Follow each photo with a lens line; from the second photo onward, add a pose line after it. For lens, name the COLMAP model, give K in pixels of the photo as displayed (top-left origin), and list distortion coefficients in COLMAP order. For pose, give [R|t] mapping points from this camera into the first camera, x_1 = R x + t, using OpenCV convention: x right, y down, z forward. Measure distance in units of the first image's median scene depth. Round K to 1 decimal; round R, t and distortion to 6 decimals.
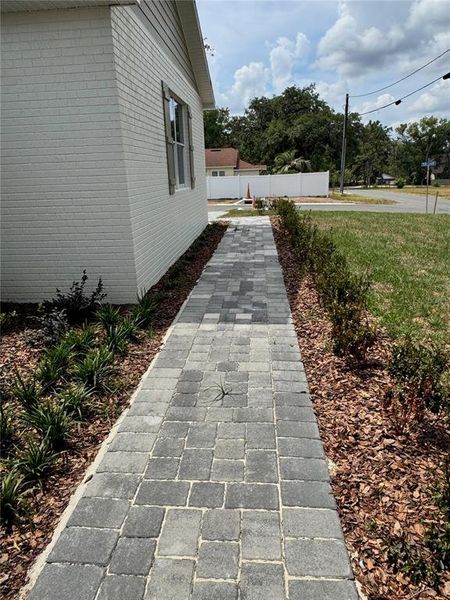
lens RADIAL K [[411.3, 0, 221.6], [0, 411.3, 303.7], [0, 0, 1]] dist [0.003205, 0.001042]
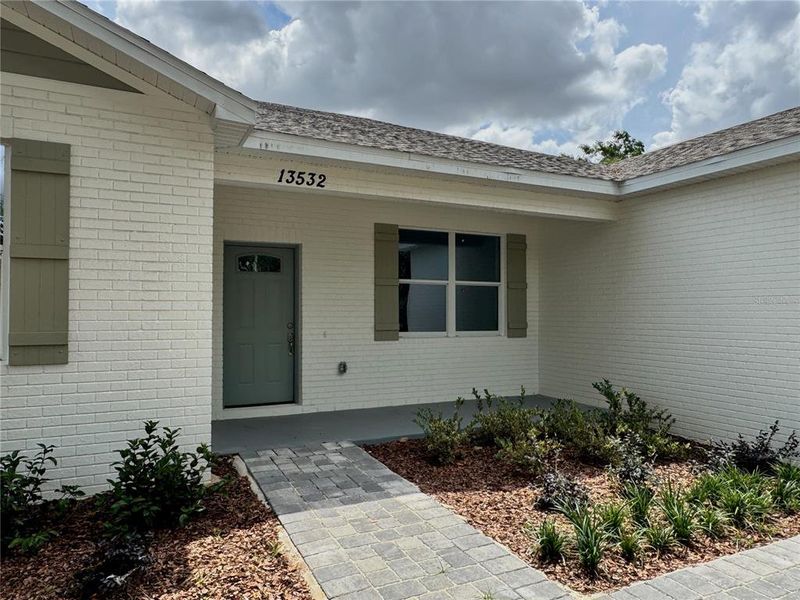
lens RADIAL K [[548.4, 0, 397.1], [0, 548.4, 299.2], [0, 0, 1]] dist [0.003205, 0.001042]
pose [[0.506407, 0.013029, -0.862196, 0.335730], [-0.281317, 0.947674, -0.150910, 0.097631], [0.815115, 0.318973, 0.483574, -0.406222]]
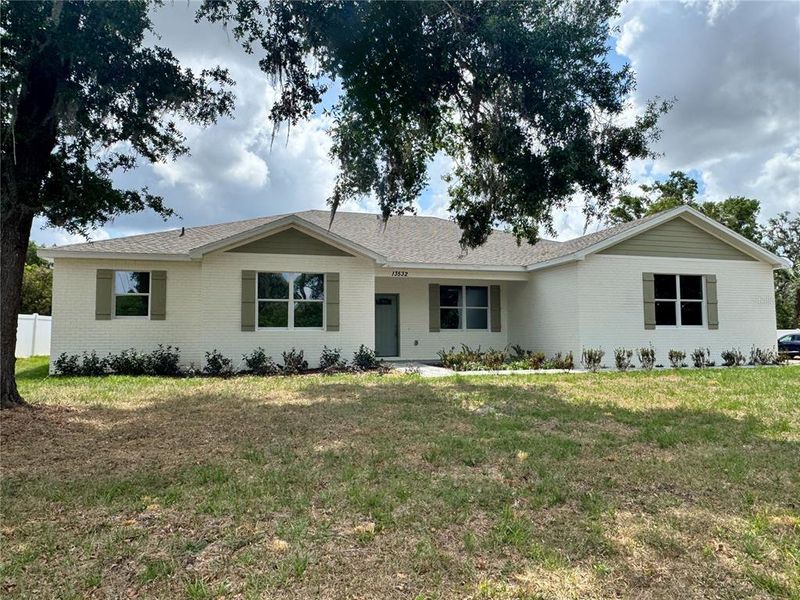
lens RADIAL K [[548.4, 0, 400.1], [0, 548.4, 300.1], [0, 0, 1]] dist [0.003205, 0.001042]
pose [[0.355573, -0.037430, -0.933899, 3.320191], [-0.290733, 0.945198, -0.148577, 0.534571], [0.888281, 0.324345, 0.325205, -1.467018]]
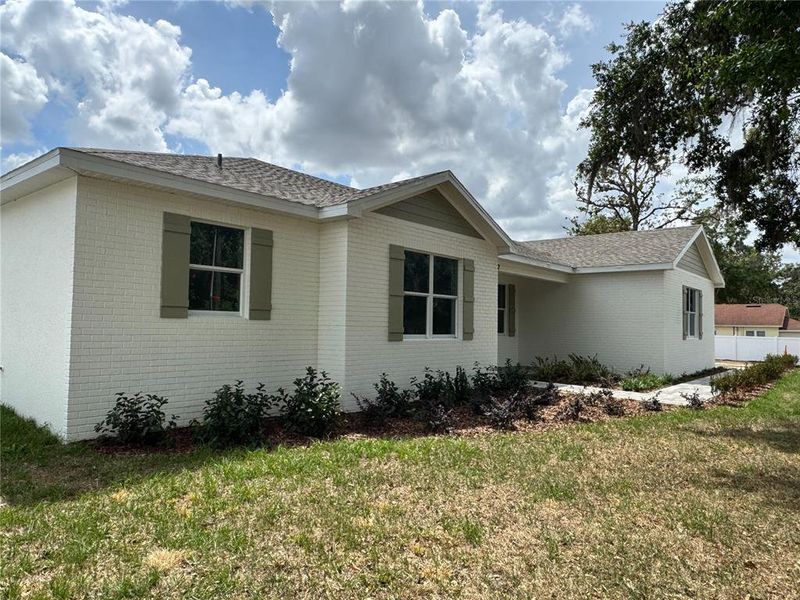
lens RADIAL K [[548.4, 0, 398.8], [0, 548.4, 298.7], [0, 0, 1]] dist [0.003205, 0.001042]
pose [[0.821077, 0.021673, -0.570406, 0.448170], [-0.217976, 0.935455, -0.278226, 1.032182], [0.527559, 0.352780, 0.772805, -3.230260]]
